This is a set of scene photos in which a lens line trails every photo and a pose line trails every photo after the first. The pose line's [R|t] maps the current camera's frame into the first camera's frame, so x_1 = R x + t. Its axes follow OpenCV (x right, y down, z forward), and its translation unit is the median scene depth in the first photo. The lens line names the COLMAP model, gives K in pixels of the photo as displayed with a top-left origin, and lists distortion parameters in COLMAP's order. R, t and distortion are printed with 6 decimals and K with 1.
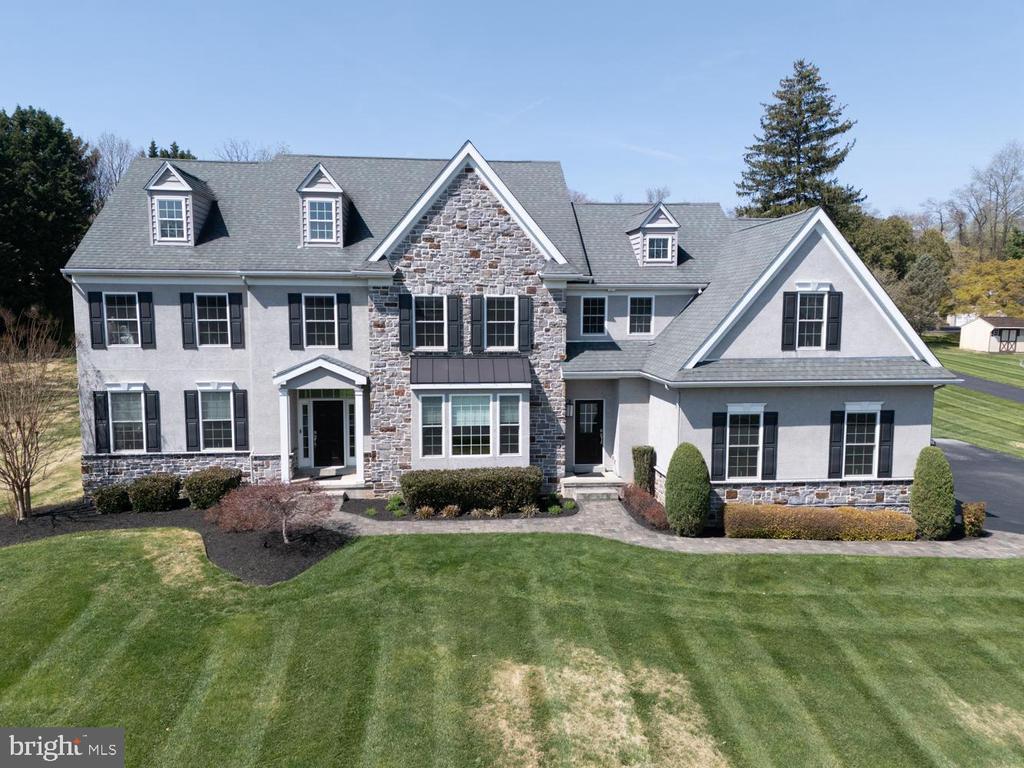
lens RADIAL K [[748.8, 0, 512.0], [0, 748.8, 384.0], [0, 0, 1]] dist [0.071051, -0.059985]
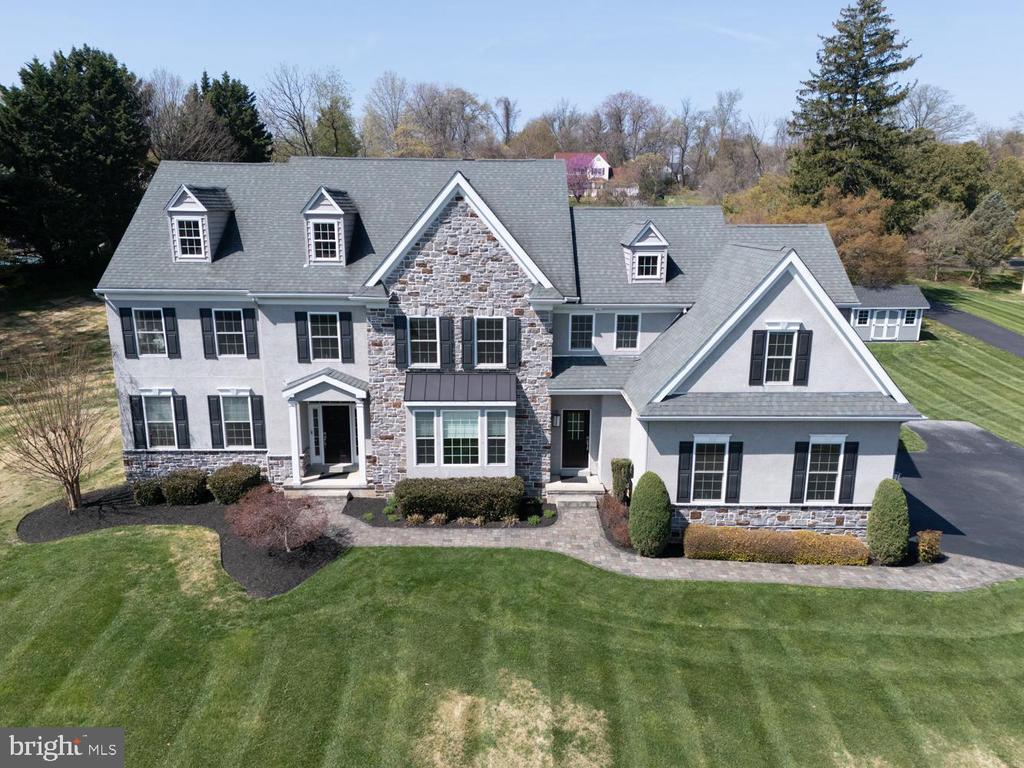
lens RADIAL K [[748.8, 0, 512.0], [0, 748.8, 384.0], [0, 0, 1]] dist [0.071051, -0.059985]
pose [[0.996091, 0.023385, -0.085187, 0.114588], [-0.011941, 0.991118, 0.132447, -0.174141], [0.087527, -0.130912, 0.987523, -0.057981]]
